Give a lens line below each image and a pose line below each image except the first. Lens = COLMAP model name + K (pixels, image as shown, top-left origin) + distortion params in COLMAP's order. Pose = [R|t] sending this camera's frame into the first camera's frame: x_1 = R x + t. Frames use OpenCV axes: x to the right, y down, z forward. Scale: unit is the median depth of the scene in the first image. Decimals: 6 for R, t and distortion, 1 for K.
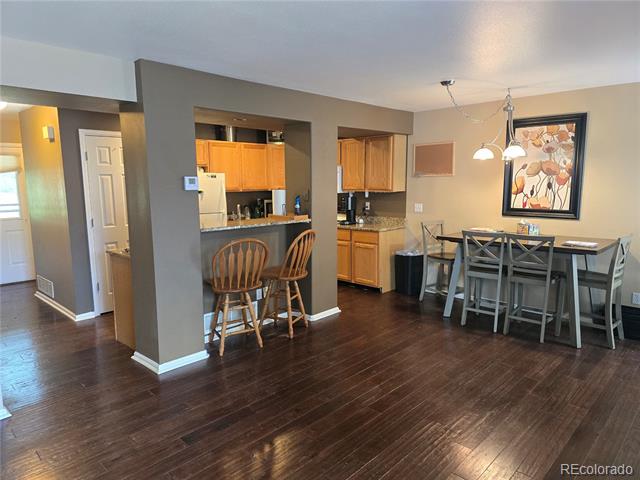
lens RADIAL K [[424.1, 0, 323.2], [0, 424.1, 243.0], [0, 0, 1]] dist [0.009882, 0.000406]
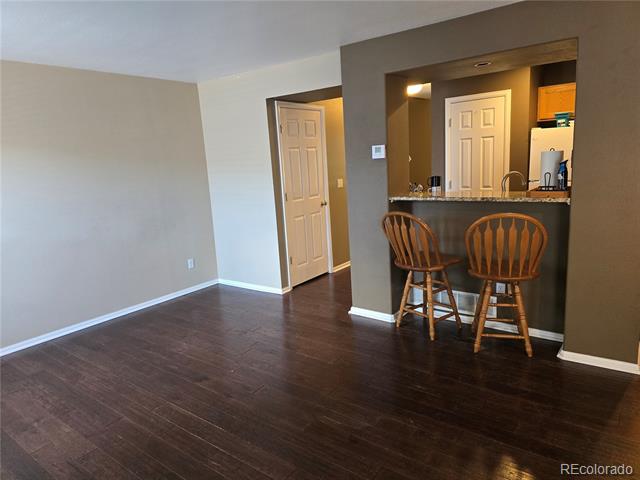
lens RADIAL K [[424.1, 0, 323.8], [0, 424.1, 239.1], [0, 0, 1]] dist [0.009882, 0.000406]
pose [[0.100125, 0.179890, -0.978578, 0.545130], [-0.073041, 0.982195, 0.173082, -0.076770], [0.992290, 0.054146, 0.111482, 0.580809]]
